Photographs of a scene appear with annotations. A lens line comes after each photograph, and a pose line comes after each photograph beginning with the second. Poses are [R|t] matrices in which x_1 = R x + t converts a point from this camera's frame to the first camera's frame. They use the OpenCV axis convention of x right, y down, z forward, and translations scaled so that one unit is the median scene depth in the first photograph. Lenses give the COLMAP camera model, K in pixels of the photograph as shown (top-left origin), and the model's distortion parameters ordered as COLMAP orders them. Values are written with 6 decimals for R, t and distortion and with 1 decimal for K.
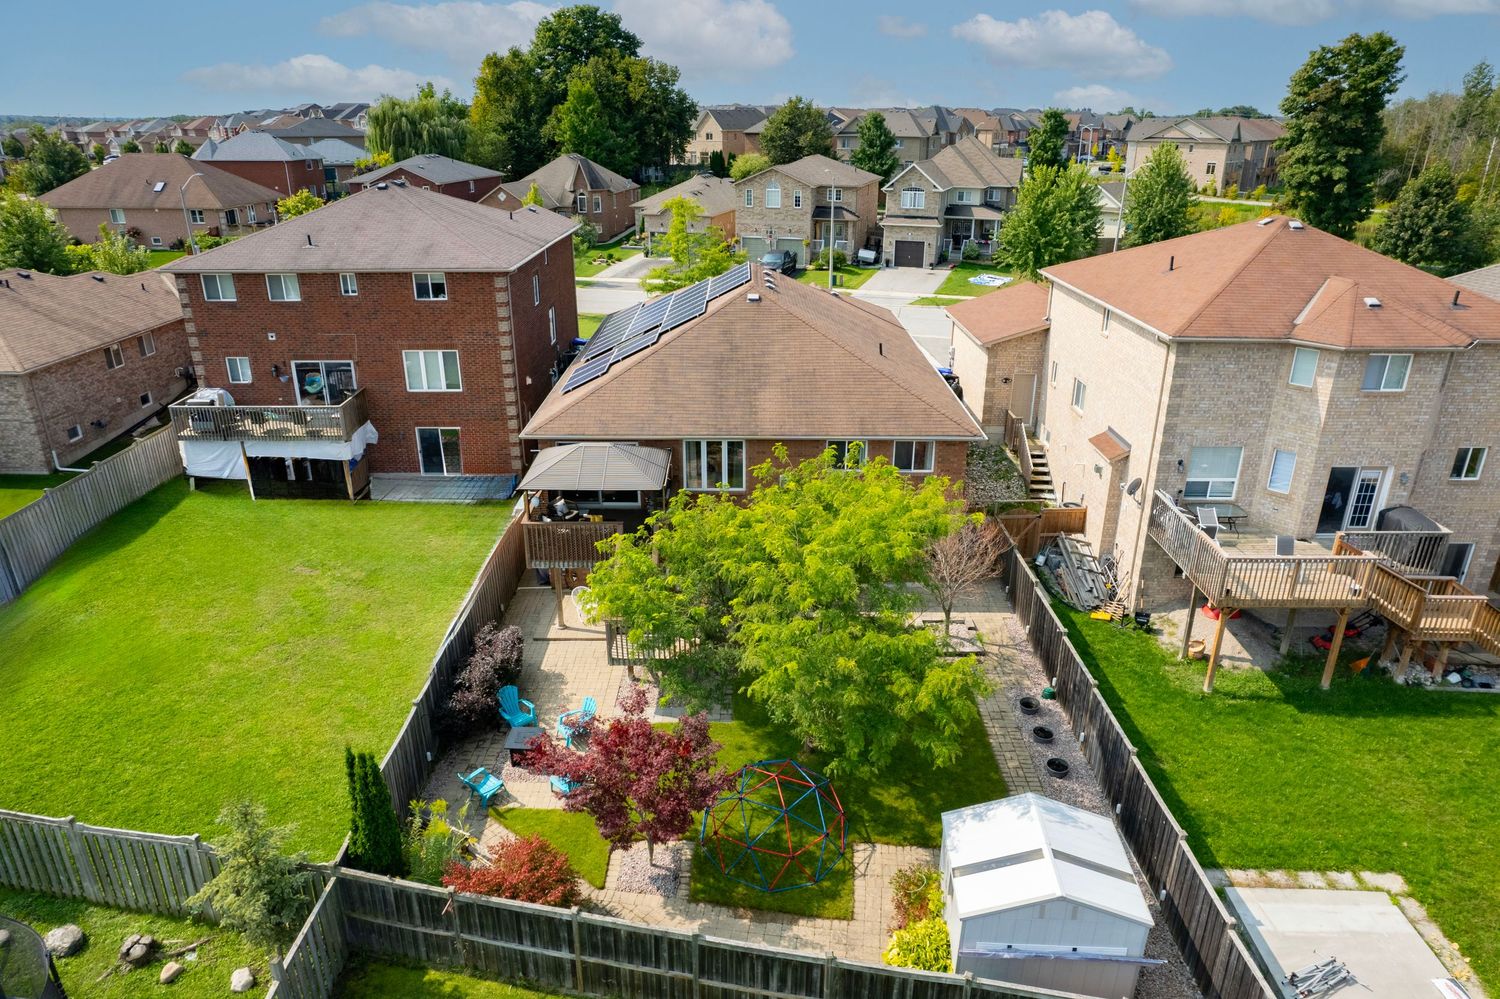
lens RADIAL K [[958.1, 0, 756.1], [0, 958.1, 498.4], [0, 0, 1]] dist [-0.076045, 0.064881]
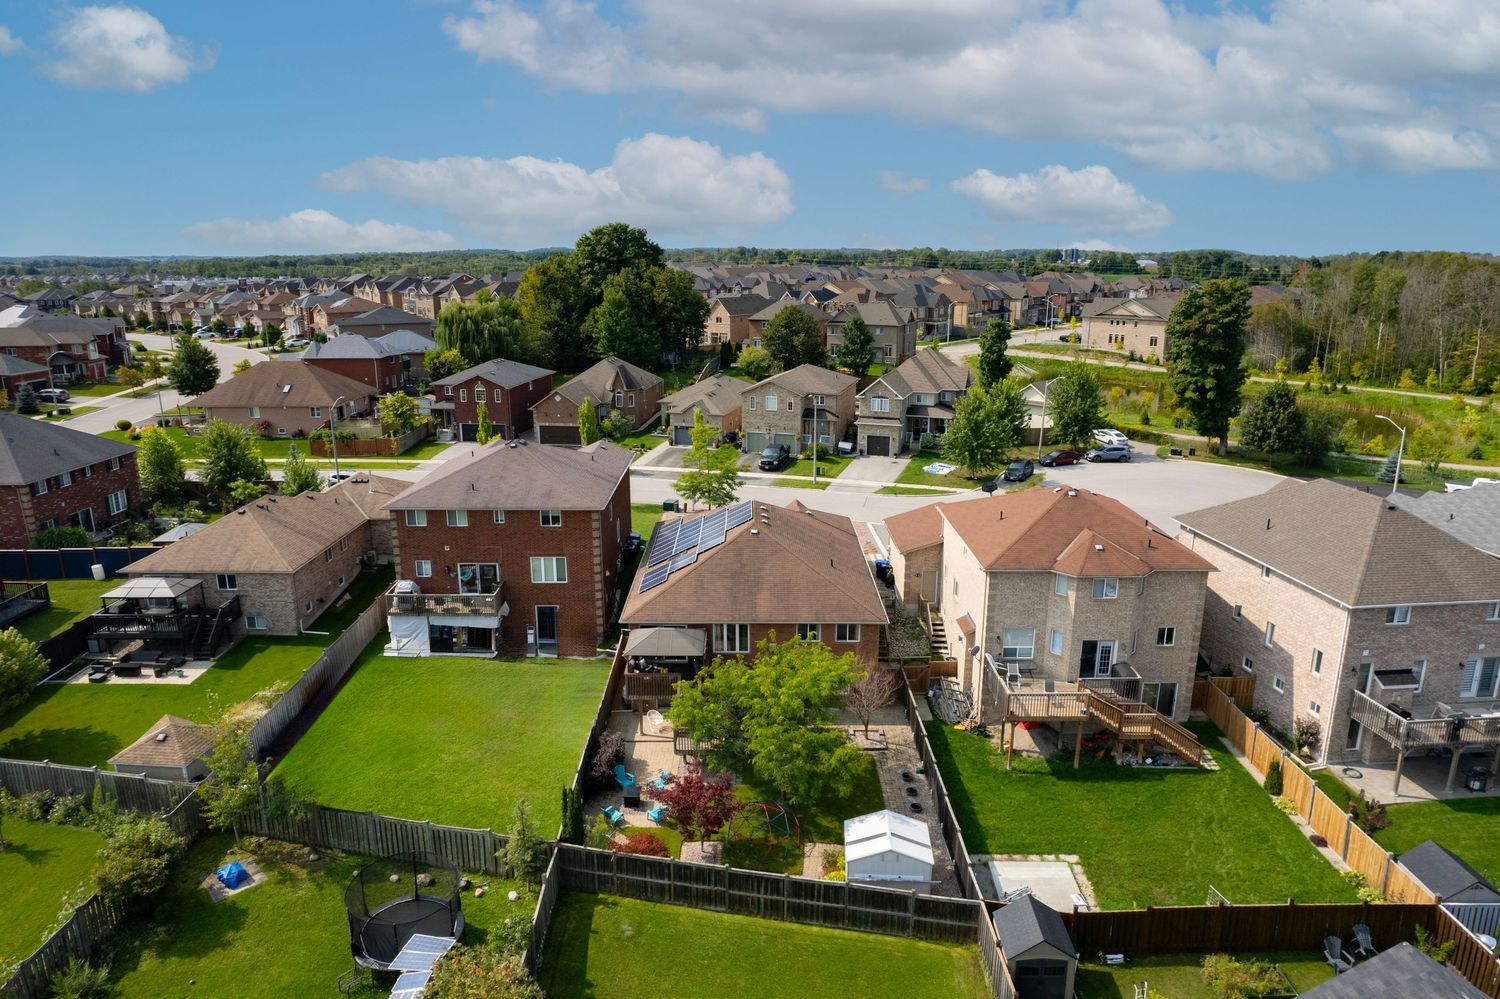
lens RADIAL K [[954.4, 0, 756.0], [0, 954.4, 498.2], [0, 0, 1]] dist [-0.069825, 0.053418]
pose [[0.999987, -0.001918, -0.004775, 0.009178], [0.001281, 0.991515, -0.129985, -0.062767], [0.004984, 0.129977, 0.991504, -0.739066]]
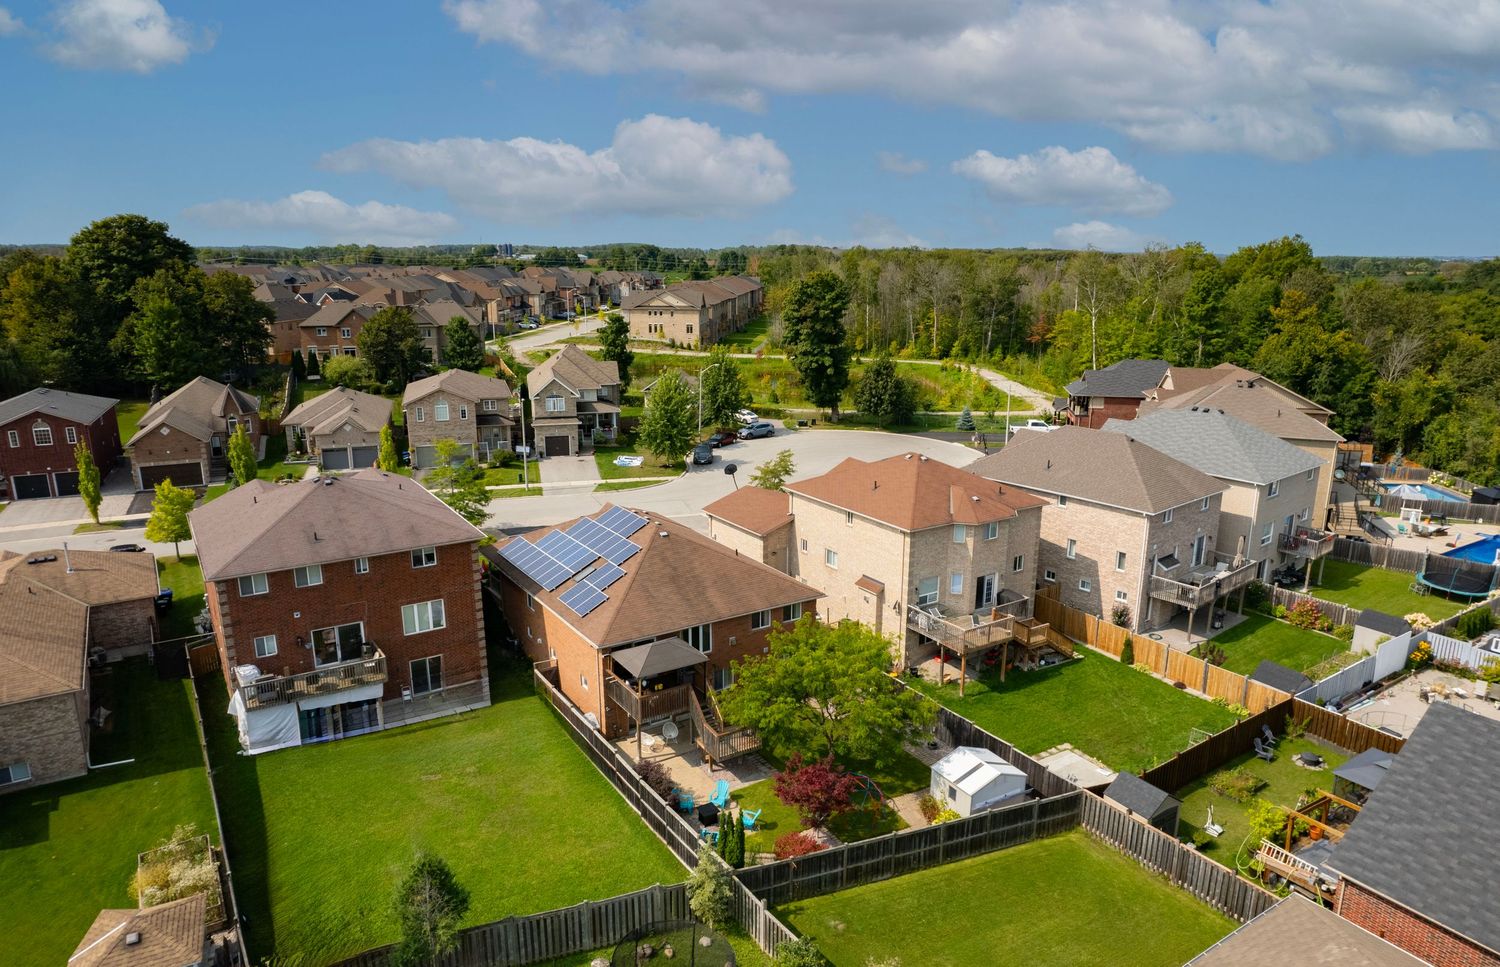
lens RADIAL K [[955.5, 0, 755.5], [0, 955.5, 493.7], [0, 0, 1]] dist [-0.064491, 0.051196]
pose [[0.841407, -0.133690, 0.523605, -0.826011], [0.200312, 0.977052, -0.072425, -0.149500], [-0.501906, 0.165823, 0.848877, -0.544834]]
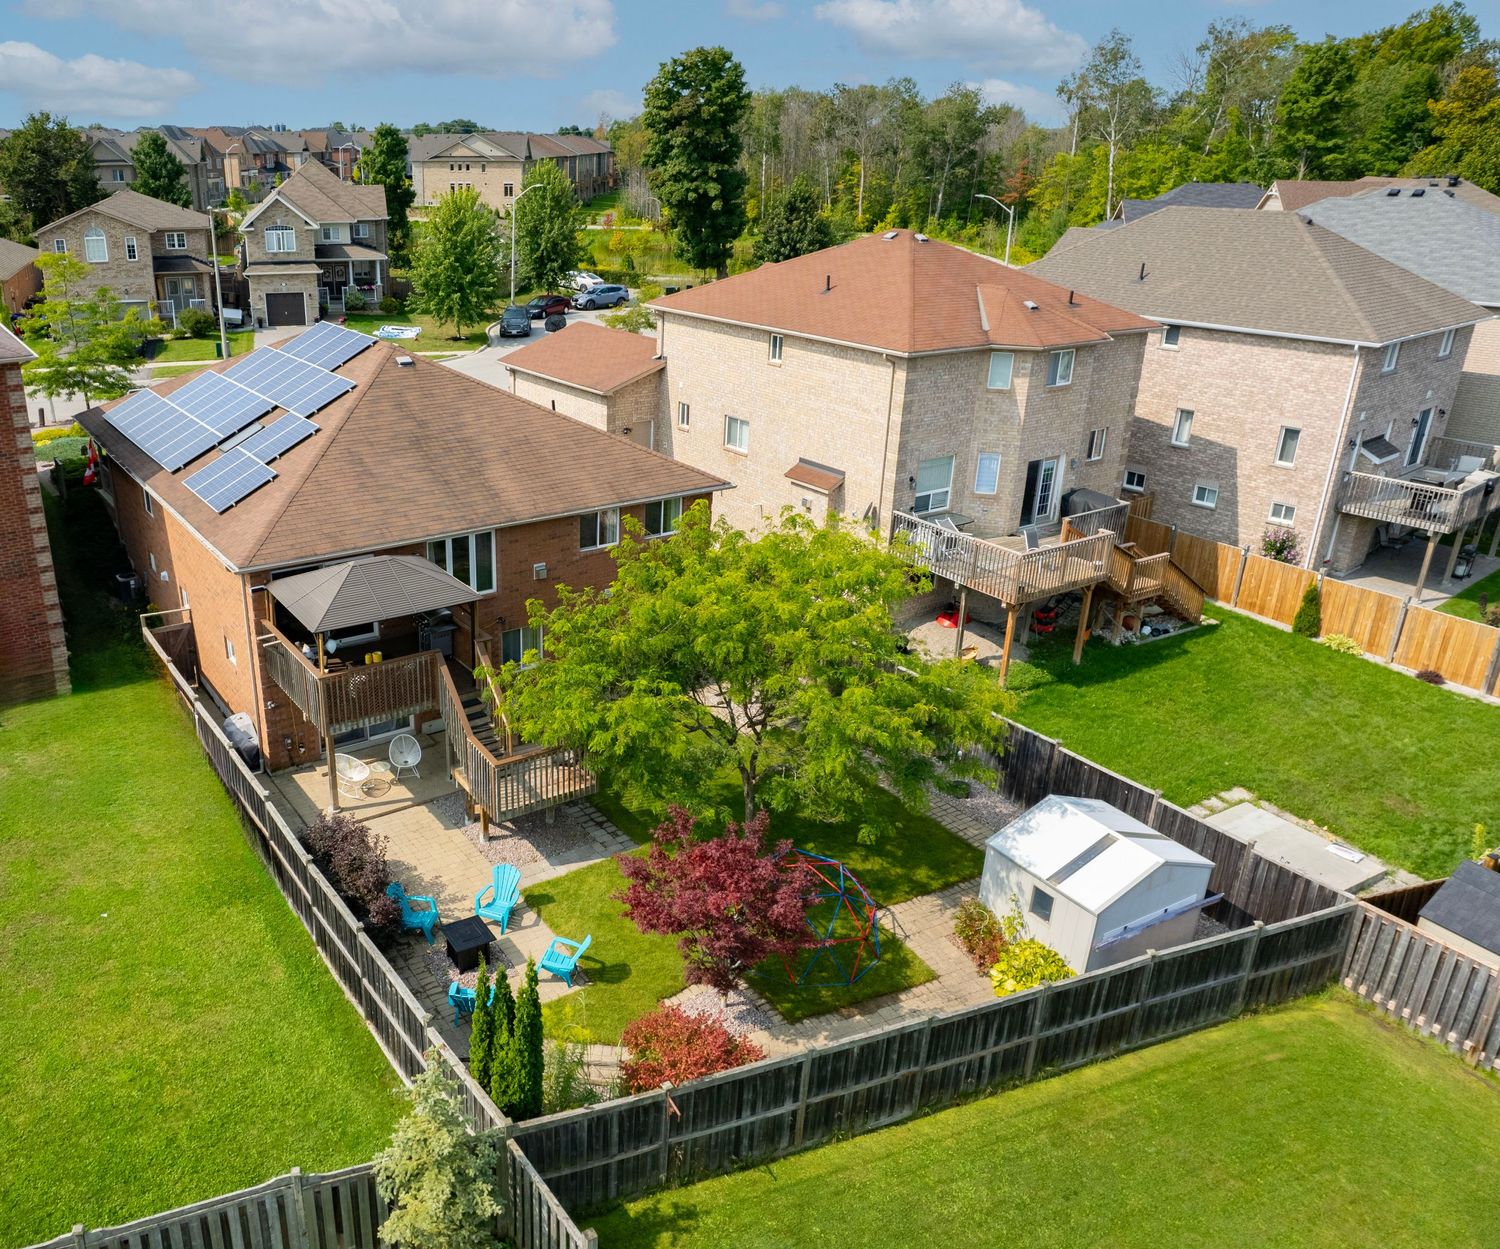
lens RADIAL K [[1198.2, 0, 569.2], [0, 1198.2, 624.4], [0, 0, 1]] dist [-0.082420, 0.069850]
pose [[0.856282, -0.196783, 0.477554, -0.469025], [0.192935, 0.979515, 0.057681, -0.028526], [-0.479122, 0.042745, 0.876707, 0.076368]]
